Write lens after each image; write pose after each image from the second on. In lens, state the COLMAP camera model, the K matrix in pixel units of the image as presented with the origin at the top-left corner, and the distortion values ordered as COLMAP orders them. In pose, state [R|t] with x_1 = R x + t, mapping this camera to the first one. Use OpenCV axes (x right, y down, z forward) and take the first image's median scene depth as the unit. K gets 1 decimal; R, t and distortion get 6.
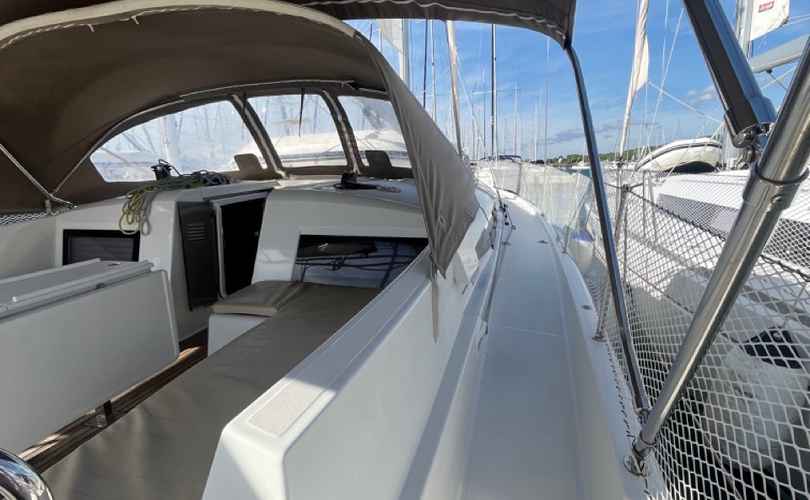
lens RADIAL K [[442.2, 0, 405.0], [0, 442.2, 250.0], [0, 0, 1]] dist [0.001471, 0.000186]
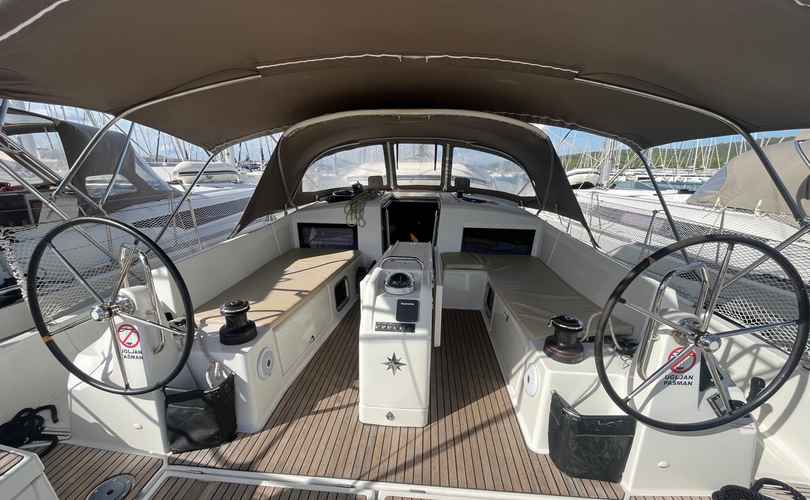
lens RADIAL K [[327.5, 0, 403.6], [0, 327.5, 251.6], [0, 0, 1]] dist [-0.001165, -0.000014]
pose [[0.981290, -0.011150, 0.192213, -0.565517], [0.000489, 0.998463, 0.055425, -0.007048], [-0.192535, -0.054294, 0.979787, -0.229868]]
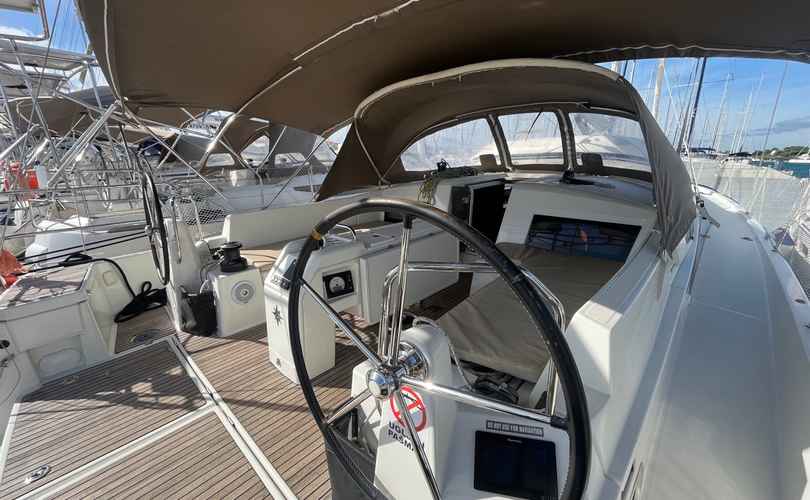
lens RADIAL K [[327.7, 0, 402.6], [0, 327.7, 247.5], [0, 0, 1]] dist [0.001786, 0.000136]
pose [[0.883442, 0.138791, -0.447512, -0.090487], [-0.100285, 0.988997, 0.108752, 0.000124], [0.457682, -0.051197, 0.887641, -0.131458]]
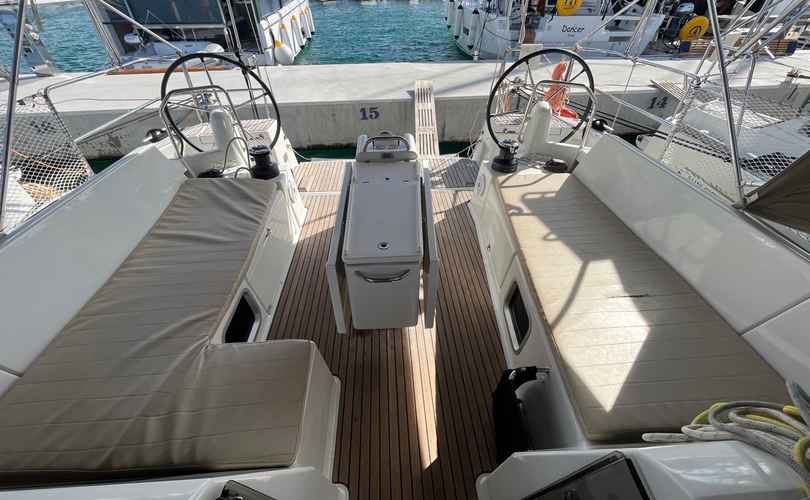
lens RADIAL K [[327.5, 0, 403.6], [0, 327.5, 251.6], [0, 0, 1]] dist [-0.001165, -0.000014]
pose [[-0.946183, 0.222326, -0.235177, -0.322095], [-0.042401, 0.635258, 0.771135, -0.248027], [0.320842, 0.739607, -0.591644, 0.797642]]
